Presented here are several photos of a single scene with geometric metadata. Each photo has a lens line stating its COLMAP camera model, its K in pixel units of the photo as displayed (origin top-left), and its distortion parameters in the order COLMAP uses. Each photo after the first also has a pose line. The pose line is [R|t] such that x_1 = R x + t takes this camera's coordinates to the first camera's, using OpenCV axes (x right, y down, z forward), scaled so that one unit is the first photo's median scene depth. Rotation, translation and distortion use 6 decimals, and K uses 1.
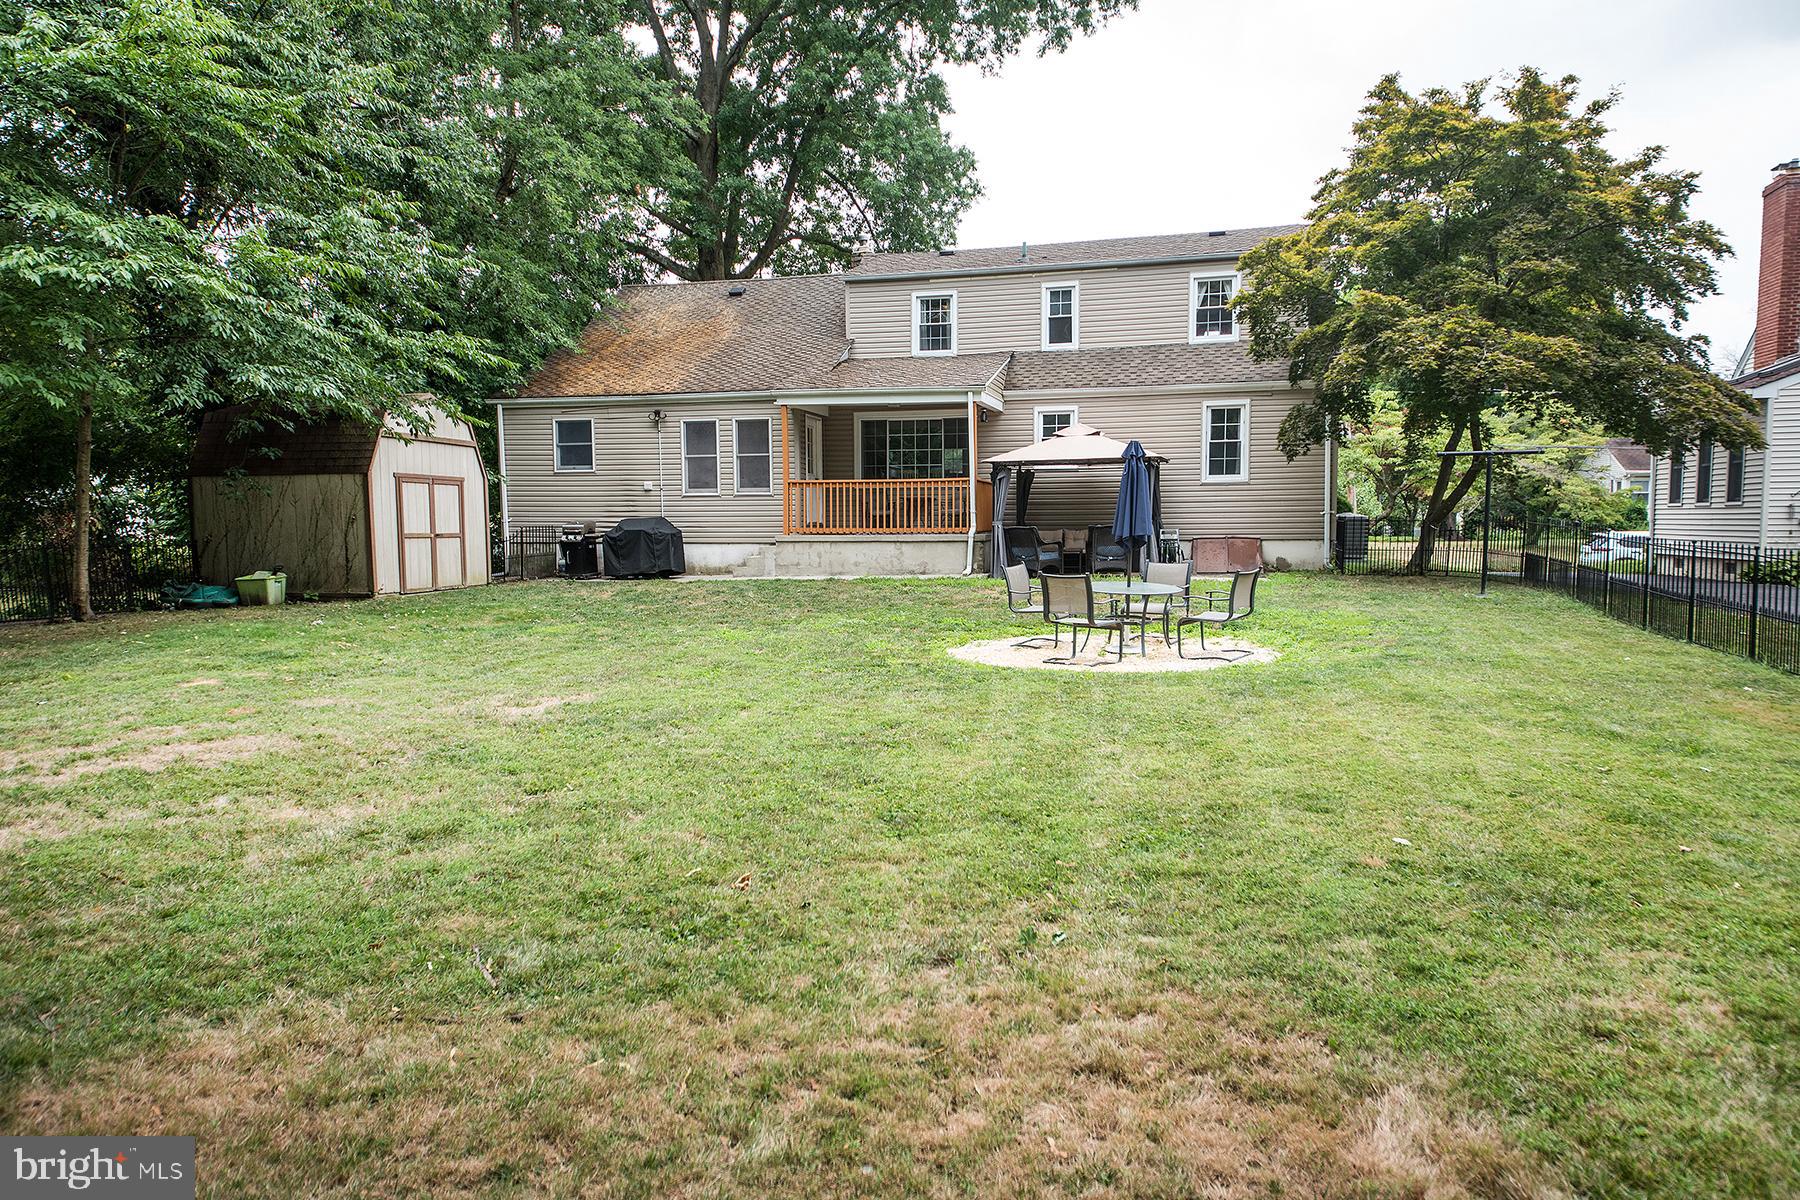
lens RADIAL K [[1161.8, 0, 900.0], [0, 1161.8, 600.0], [0, 0, 1]] dist [0.080775, -0.056680]
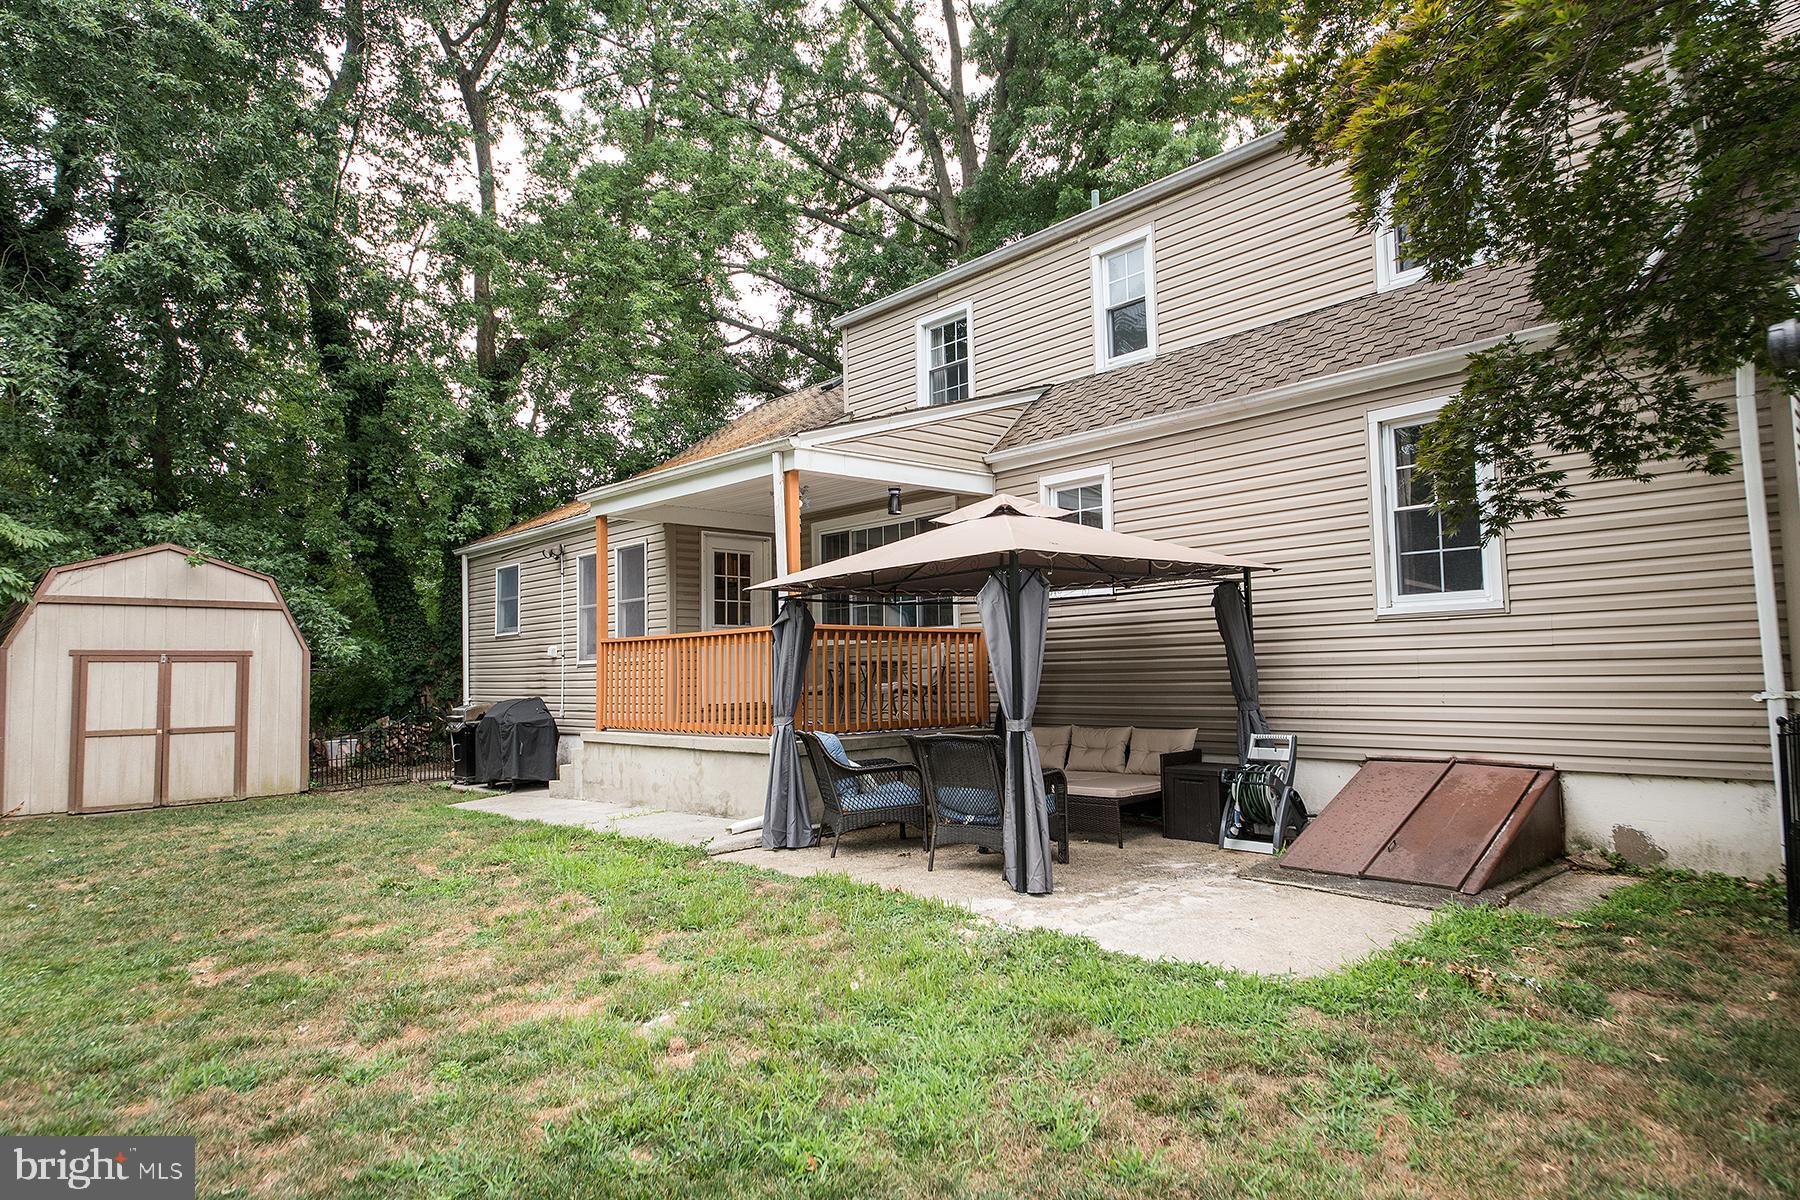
lens RADIAL K [[1024.5, 0, 900.0], [0, 1024.5, 600.0], [0, 0, 1]] dist [0.024352, -0.000181]
pose [[0.829247, -0.050897, -0.556559, 0.318056], [-0.024099, 0.991662, -0.126593, -0.057674], [0.558362, 0.118389, 0.821107, 0.628500]]
